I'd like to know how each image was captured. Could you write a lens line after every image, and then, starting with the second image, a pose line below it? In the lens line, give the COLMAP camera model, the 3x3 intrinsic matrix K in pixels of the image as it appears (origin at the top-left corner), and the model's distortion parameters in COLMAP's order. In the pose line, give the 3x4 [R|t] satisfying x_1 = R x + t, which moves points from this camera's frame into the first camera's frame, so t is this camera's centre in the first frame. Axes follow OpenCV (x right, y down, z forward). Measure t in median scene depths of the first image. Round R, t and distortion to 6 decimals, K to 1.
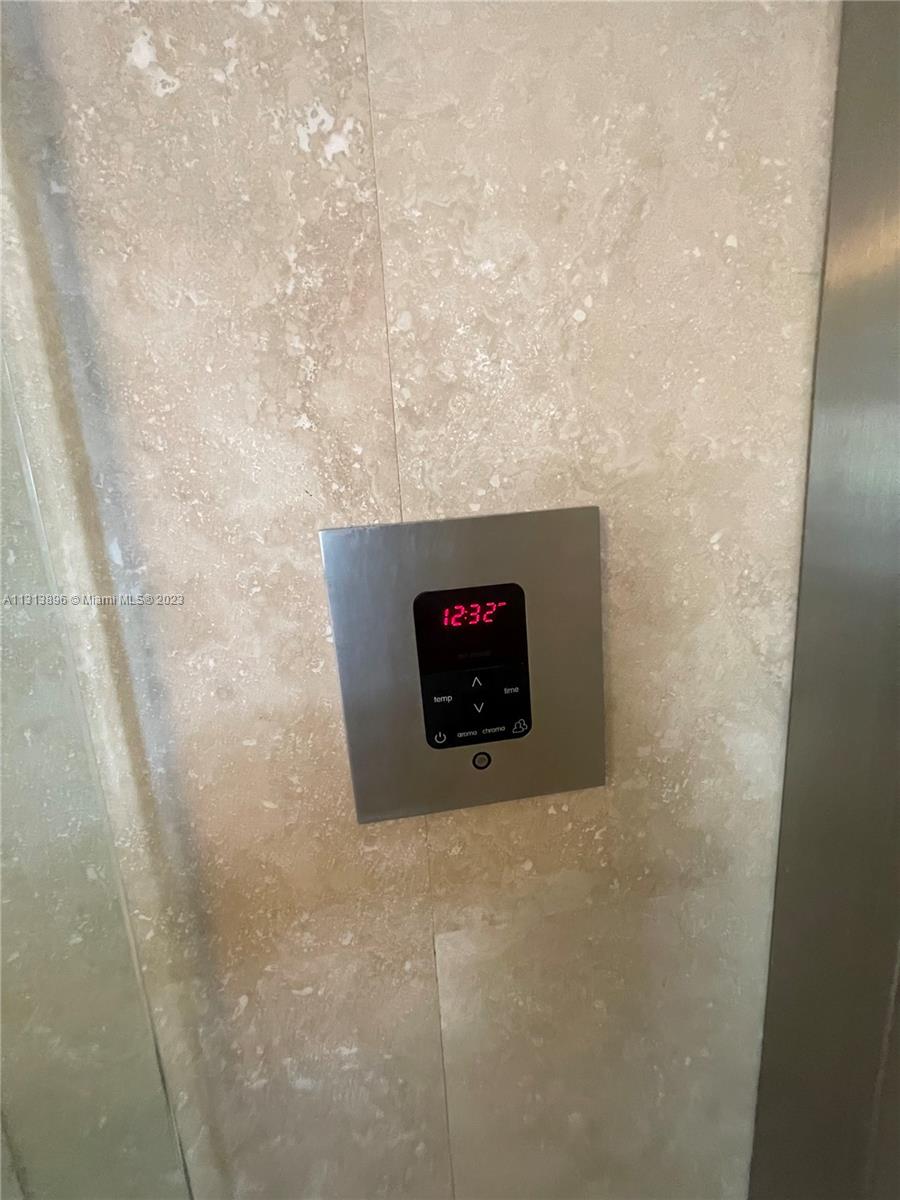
lens RADIAL K [[482.8, 0, 452.2], [0, 482.8, 597.8], [0, 0, 1]] dist [0.000941, -0.001454]
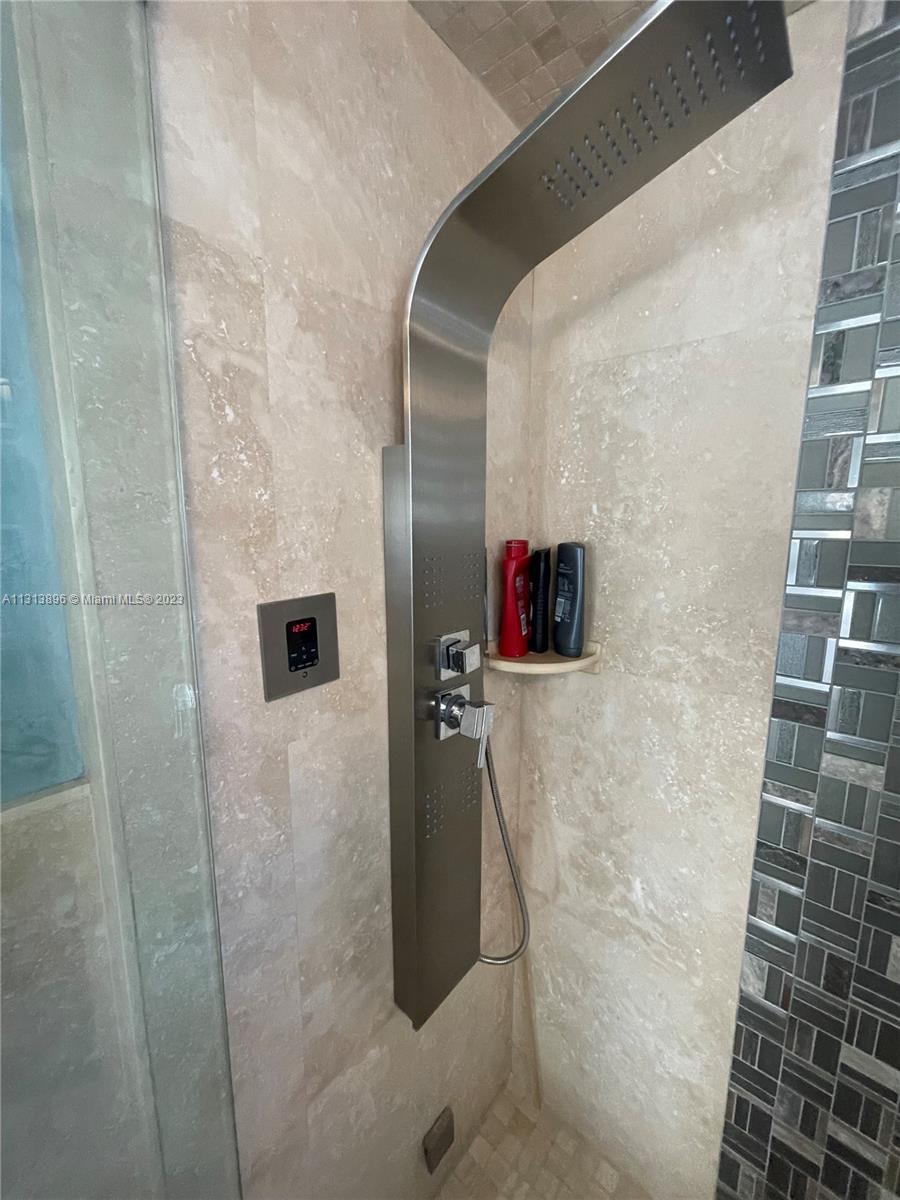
lens RADIAL K [[482.8, 0, 451.8], [0, 482.8, 598.3], [0, 0, 1]] dist [0.000941, -0.001454]
pose [[0.742427, -0.048577, 0.668163, -1.404350], [0.083108, 0.996342, -0.019909, -0.012277], [-0.664752, 0.070311, 0.743748, -2.151137]]
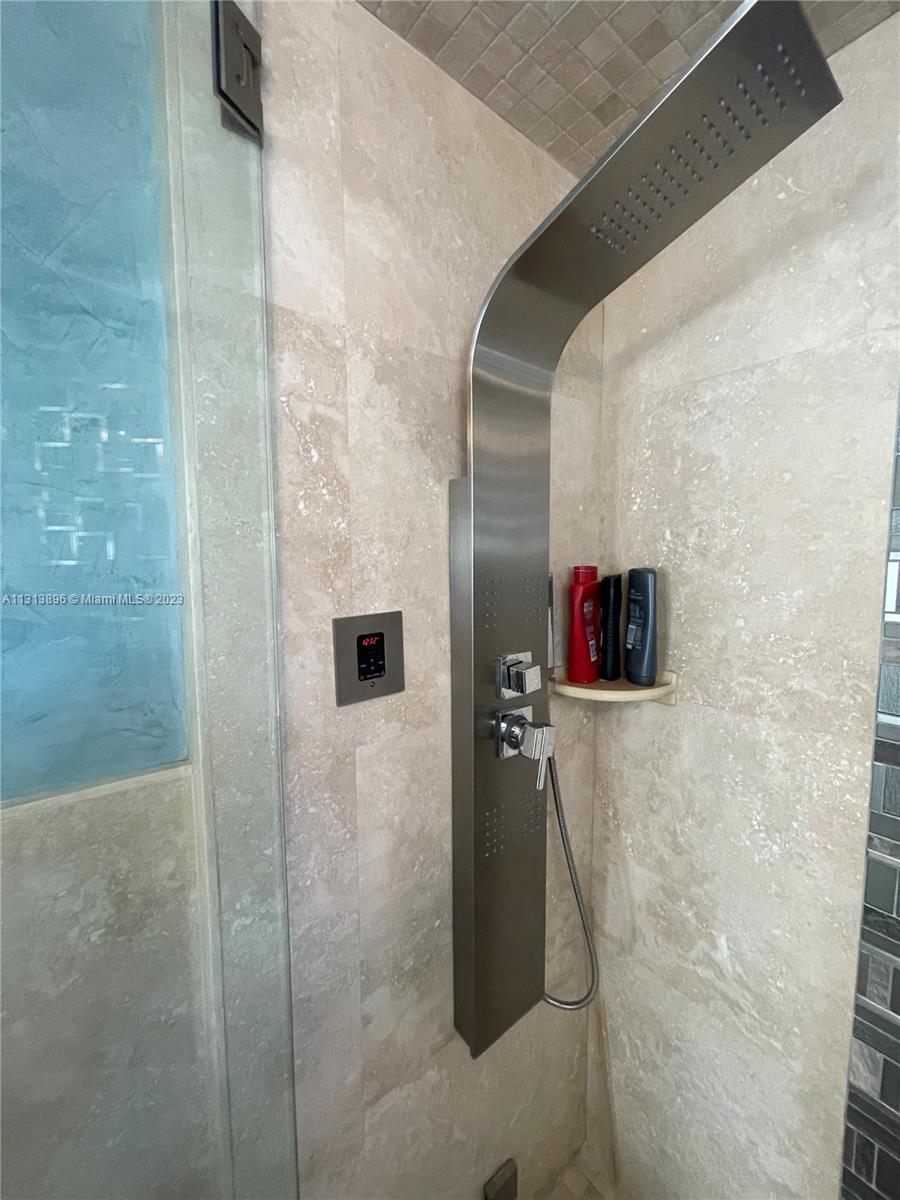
lens RADIAL K [[482.8, 0, 450.8], [0, 482.8, 598.2], [0, 0, 1]] dist [0.000941, -0.001454]
pose [[0.860377, 0.007209, 0.509607, -1.317179], [0.053689, 0.993054, -0.104693, 0.128548], [-0.506822, 0.117436, 0.854014, -2.477416]]
